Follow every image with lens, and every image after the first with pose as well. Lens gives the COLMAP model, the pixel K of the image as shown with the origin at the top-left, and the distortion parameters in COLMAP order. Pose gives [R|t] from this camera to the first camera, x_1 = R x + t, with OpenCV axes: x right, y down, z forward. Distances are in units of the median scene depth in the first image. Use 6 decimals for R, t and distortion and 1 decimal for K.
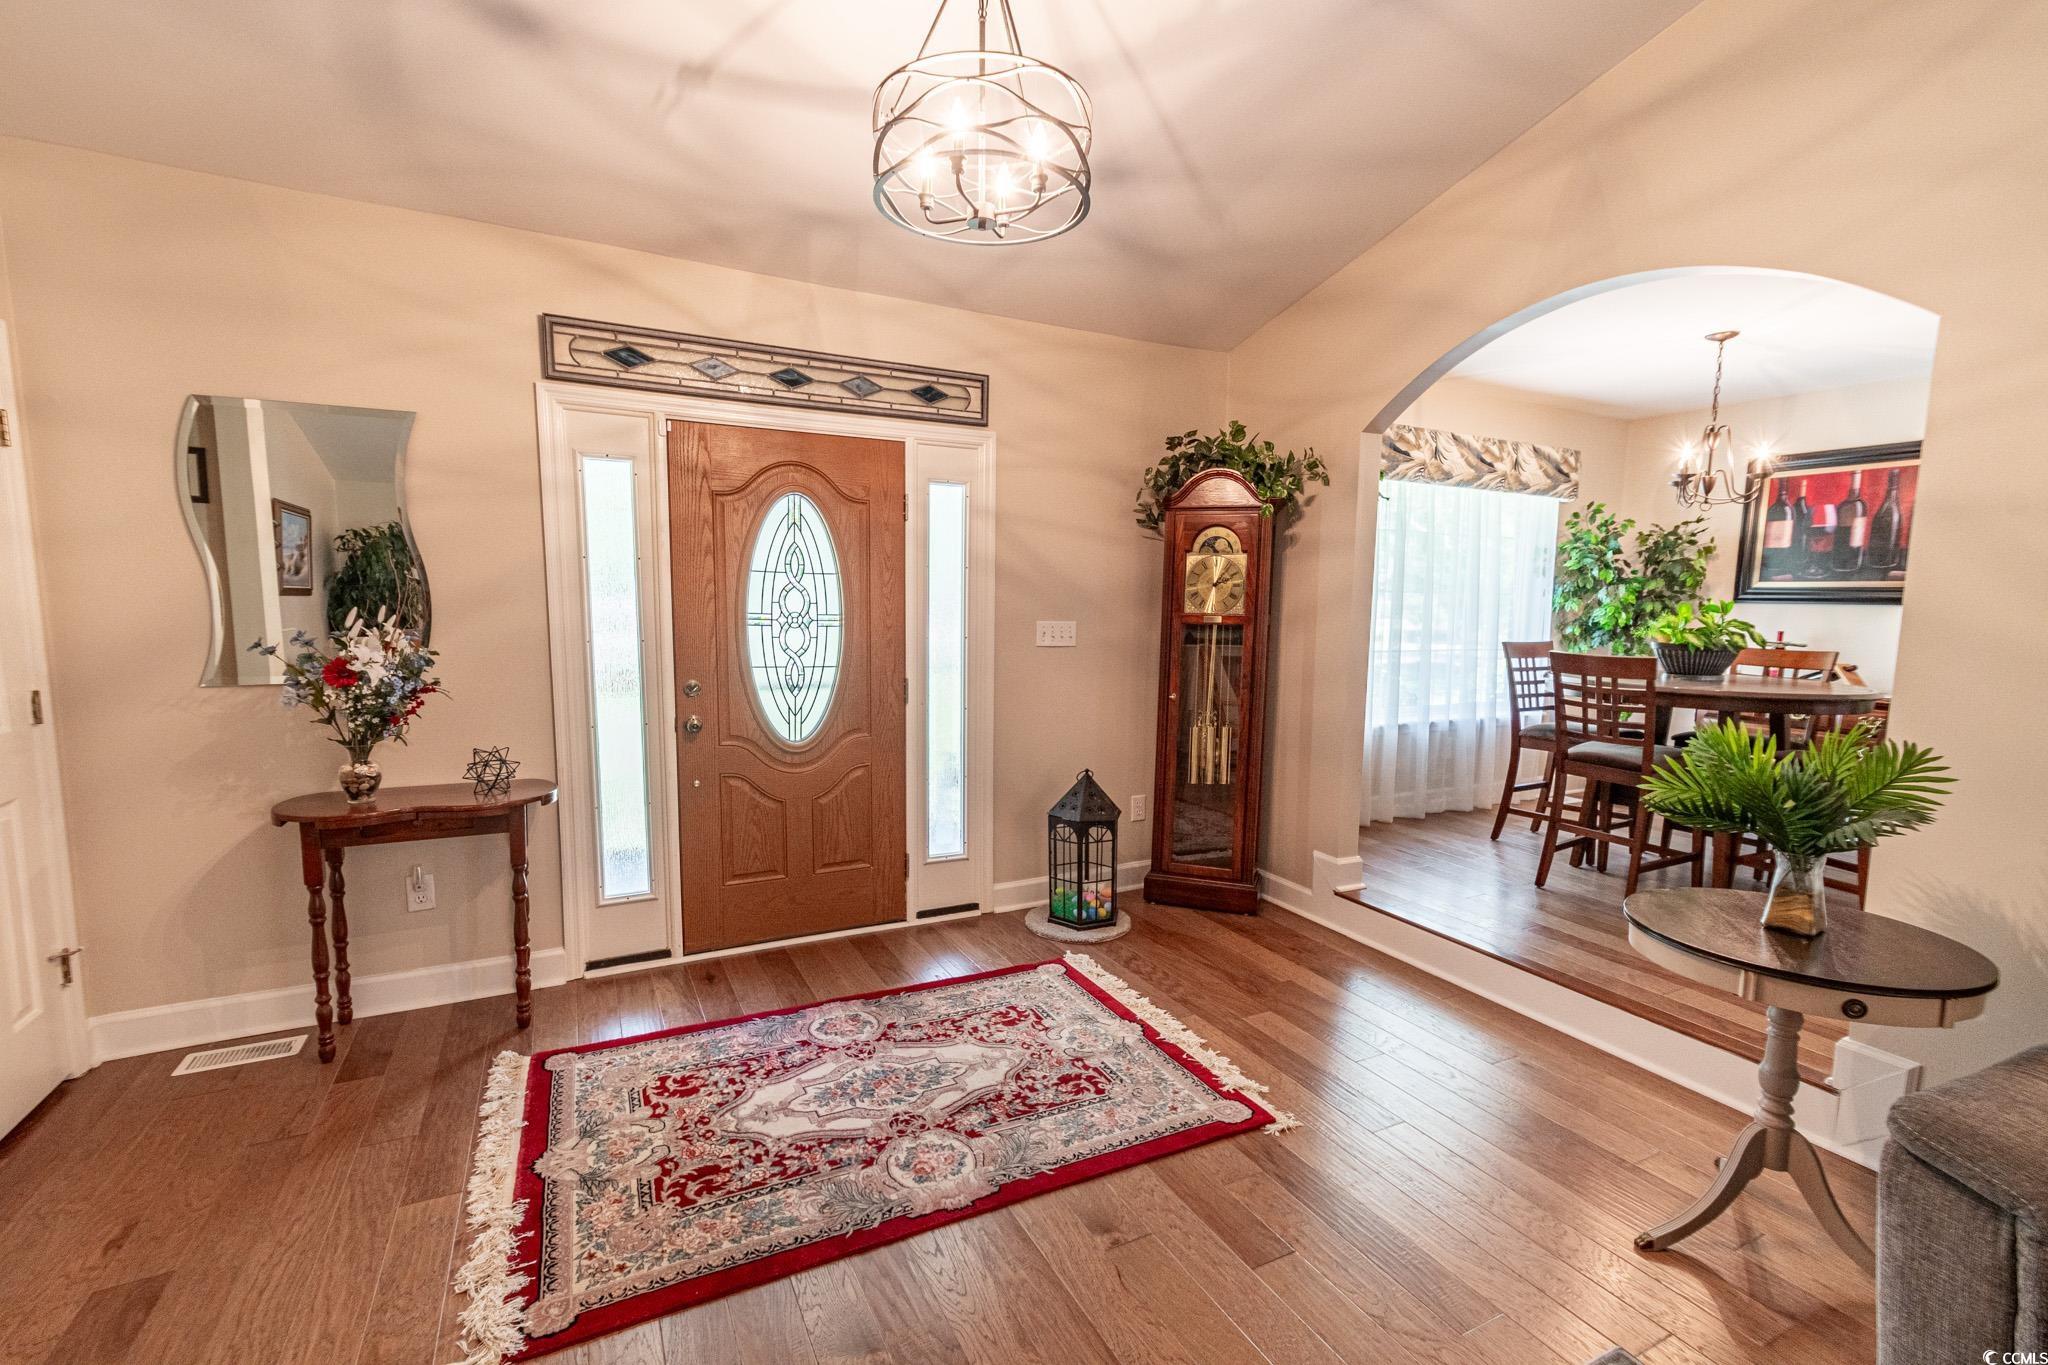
lens RADIAL K [[895.2, 0, 1022.3], [0, 895.2, 701.7], [0, 0, 1]] dist [0.009149, -0.000668]
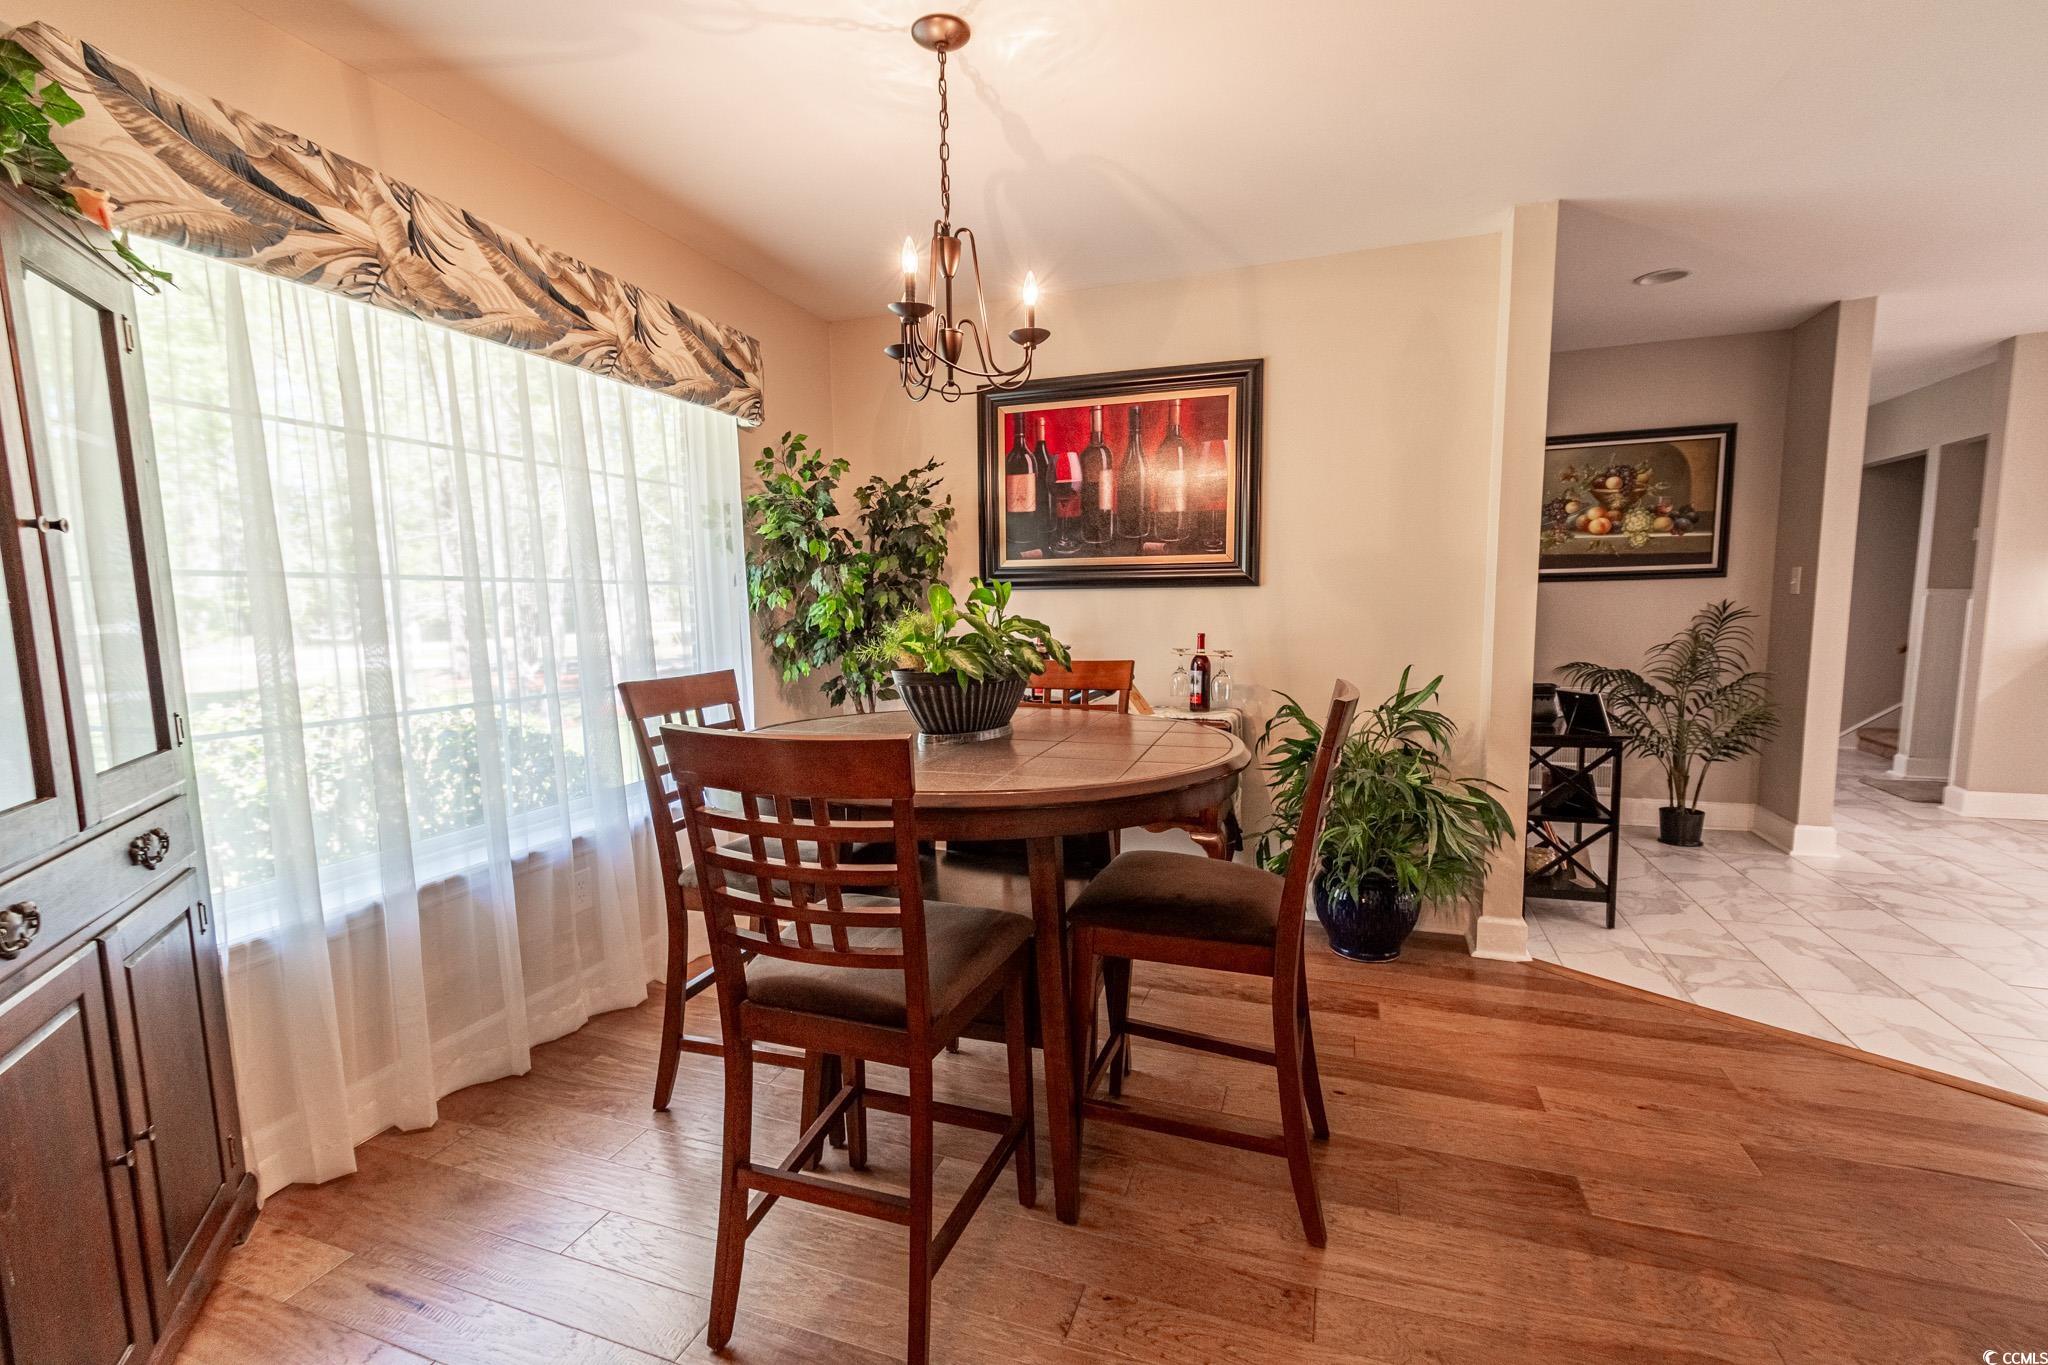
lens RADIAL K [[895.2, 0, 1022.3], [0, 895.2, 701.7], [0, 0, 1]] dist [0.009149, -0.000668]
pose [[0.728073, -0.101635, 0.677923, 0.328678], [0.103557, 0.993905, 0.037790, -0.046525], [-0.677632, 0.042690, 0.734161, 0.466507]]
